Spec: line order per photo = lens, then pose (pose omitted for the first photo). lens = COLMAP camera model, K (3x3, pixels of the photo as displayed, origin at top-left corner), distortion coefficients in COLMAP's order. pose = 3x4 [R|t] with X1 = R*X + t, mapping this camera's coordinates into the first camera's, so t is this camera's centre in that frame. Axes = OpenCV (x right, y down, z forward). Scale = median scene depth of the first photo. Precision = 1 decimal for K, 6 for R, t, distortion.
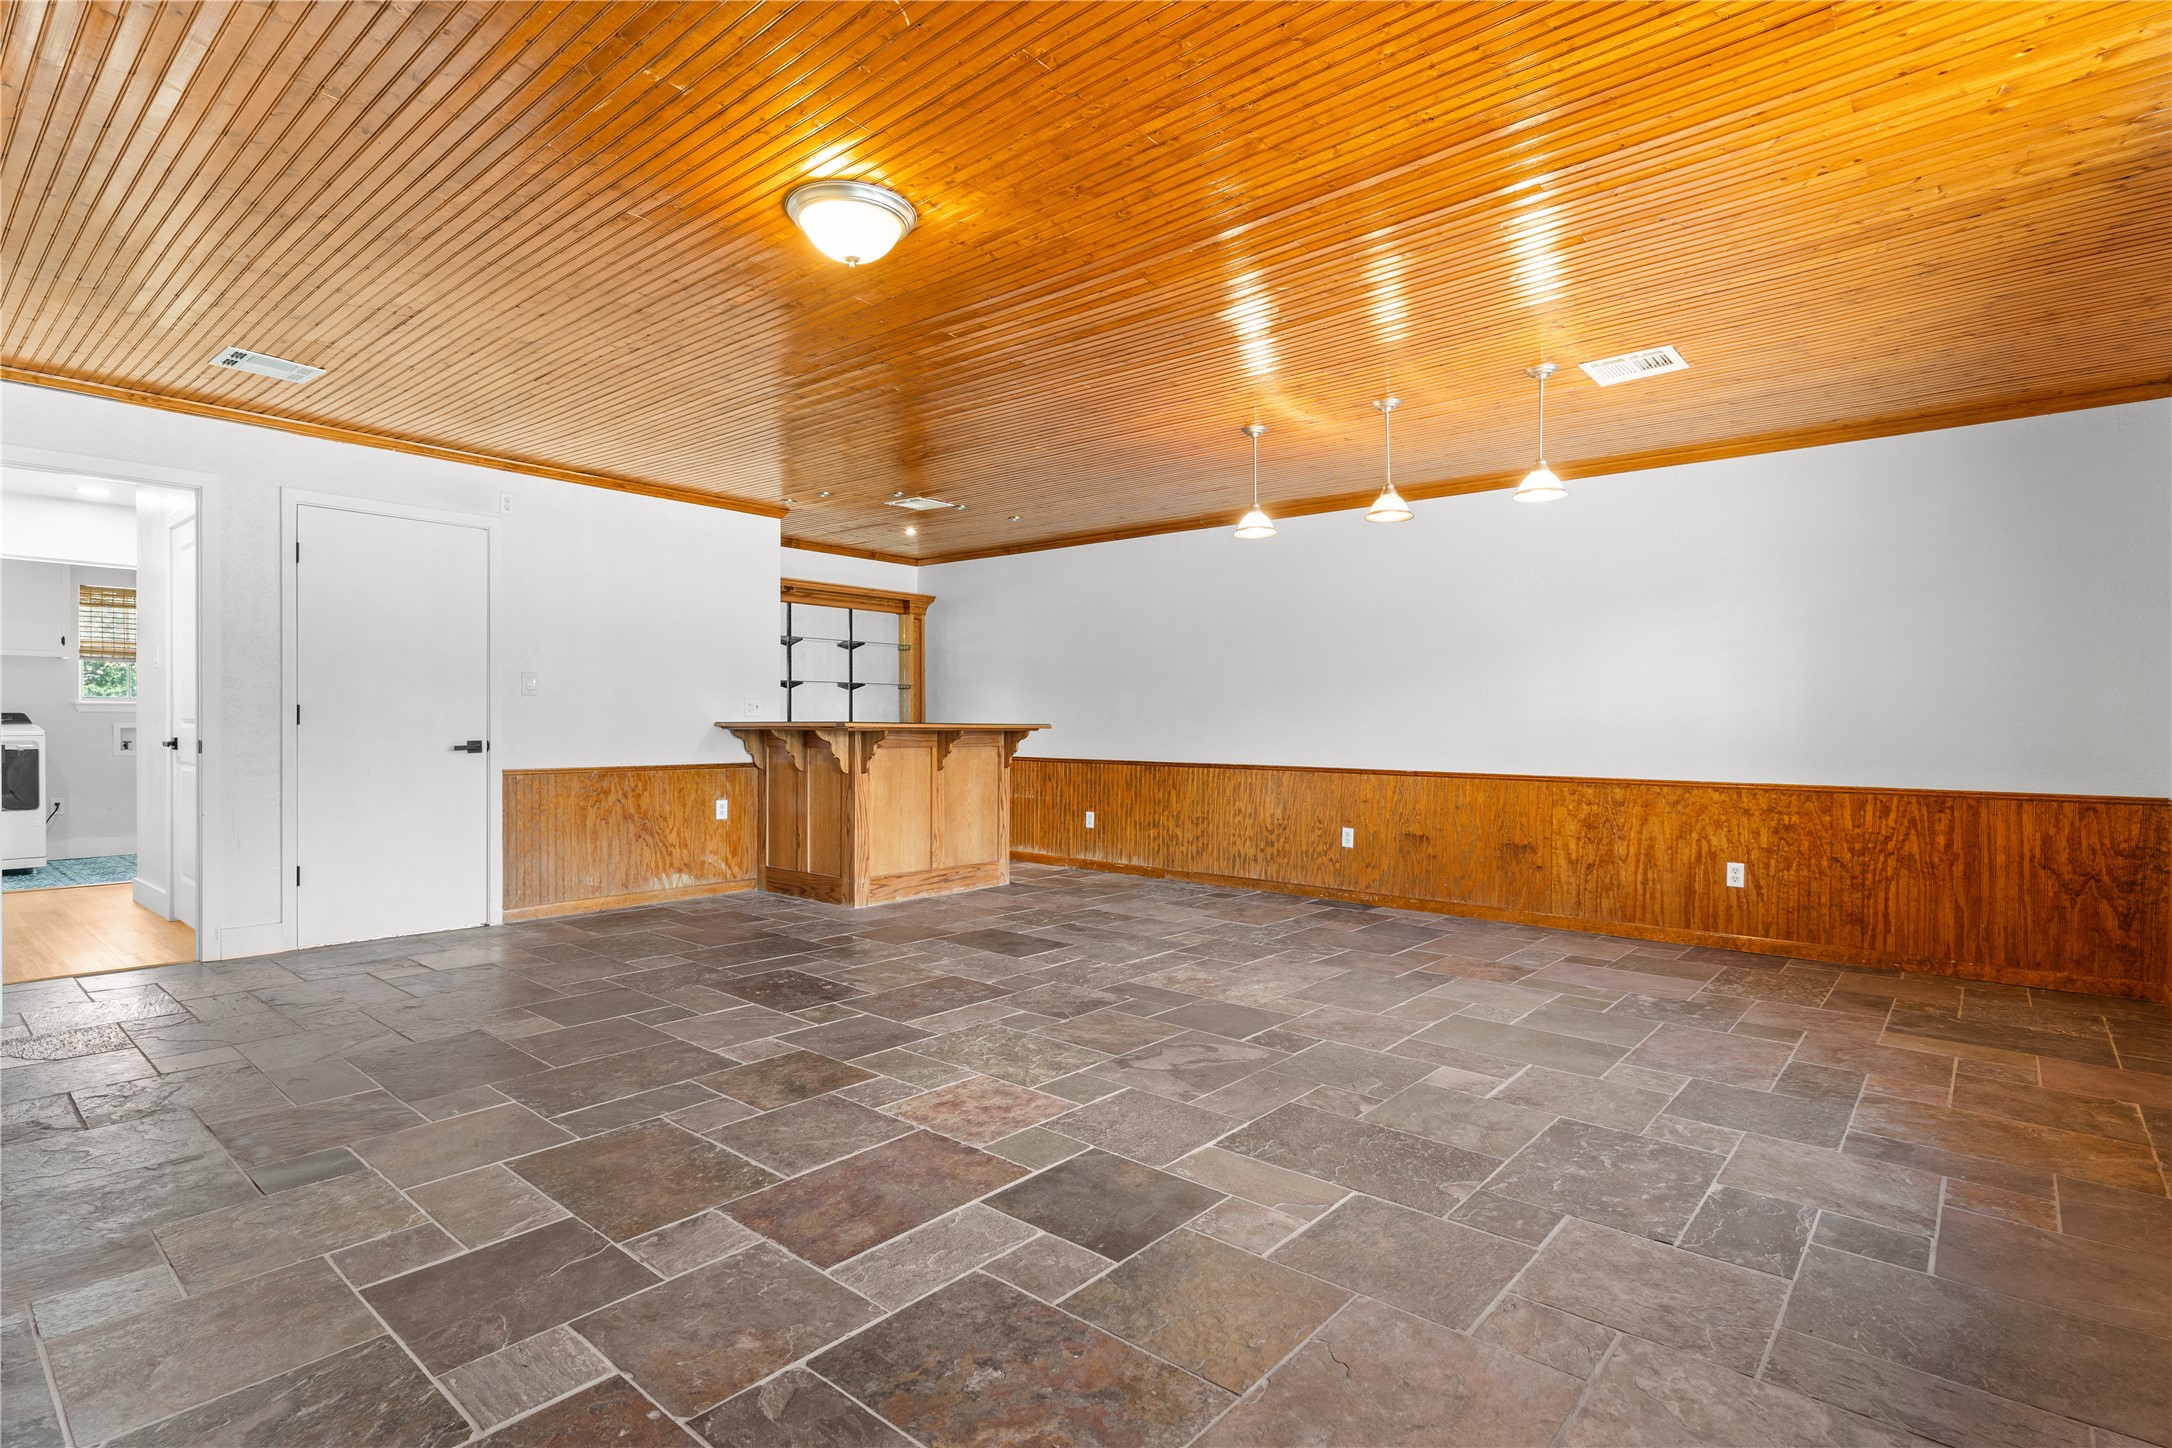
lens RADIAL K [[1070.5, 0, 1084.9], [0, 1070.5, 734.7], [0, 0, 1]] dist [-0.000958, -0.000125]
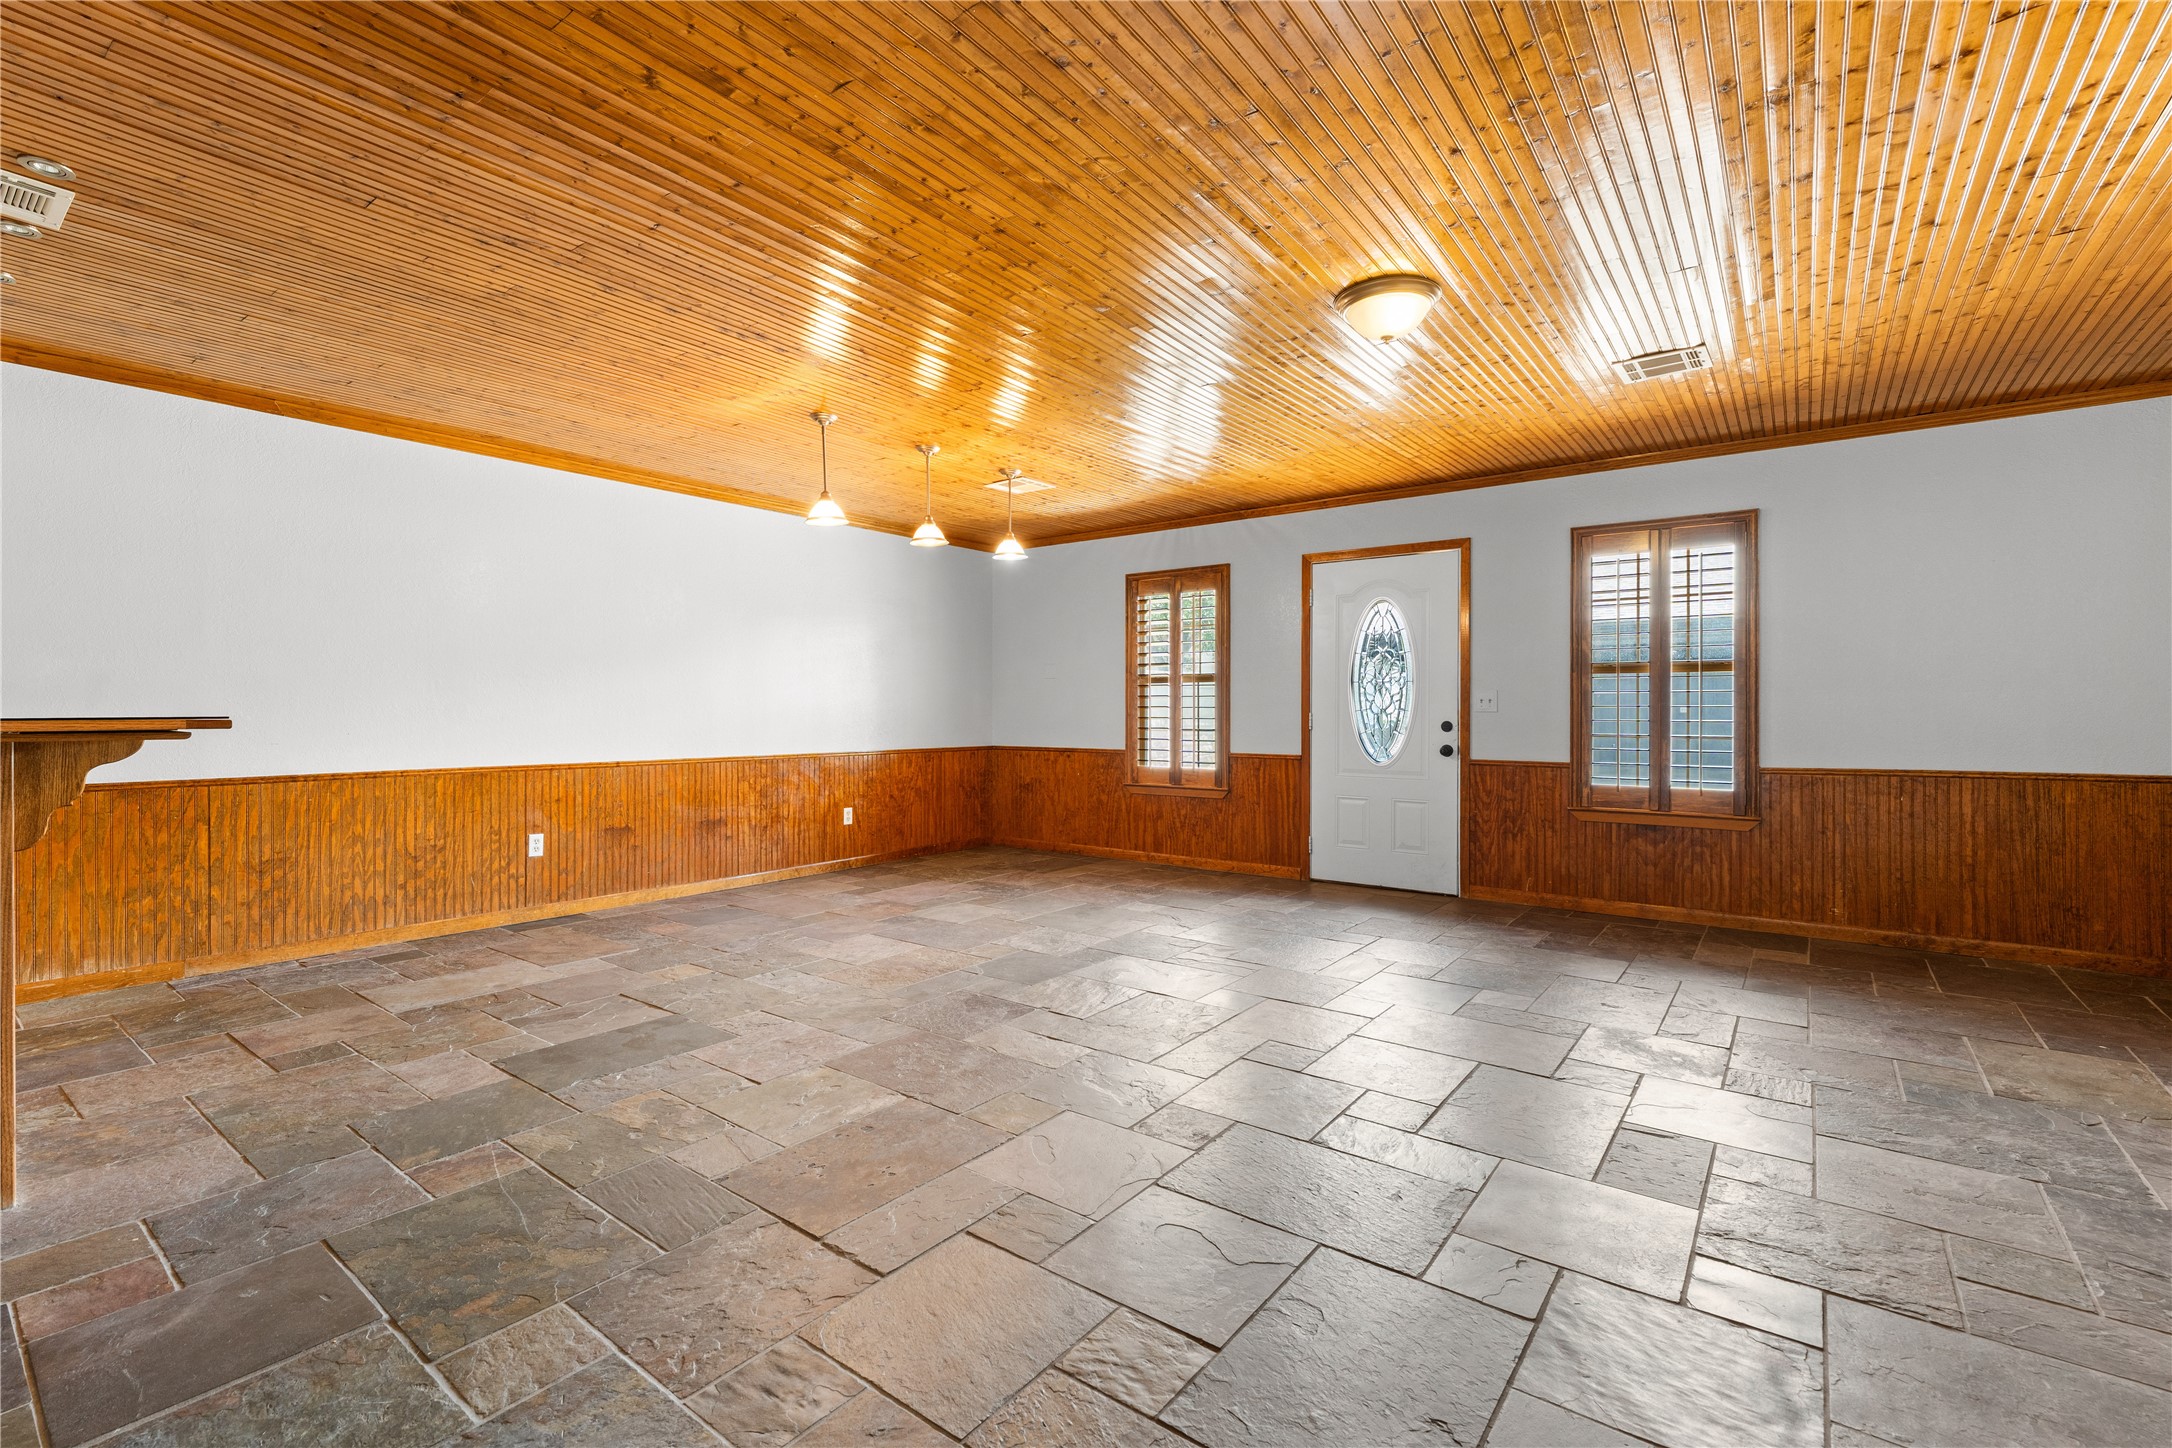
lens RADIAL K [[941.9, 0, 1083.1], [0, 941.9, 704.5], [0, 0, 1]] dist [-0.001177, -0.001142]
pose [[-0.047223, 0.002365, 0.998882, -0.646097], [0.017134, 0.999852, -0.001557, -0.010787], [-0.998737, 0.017041, -0.047257, 0.716559]]
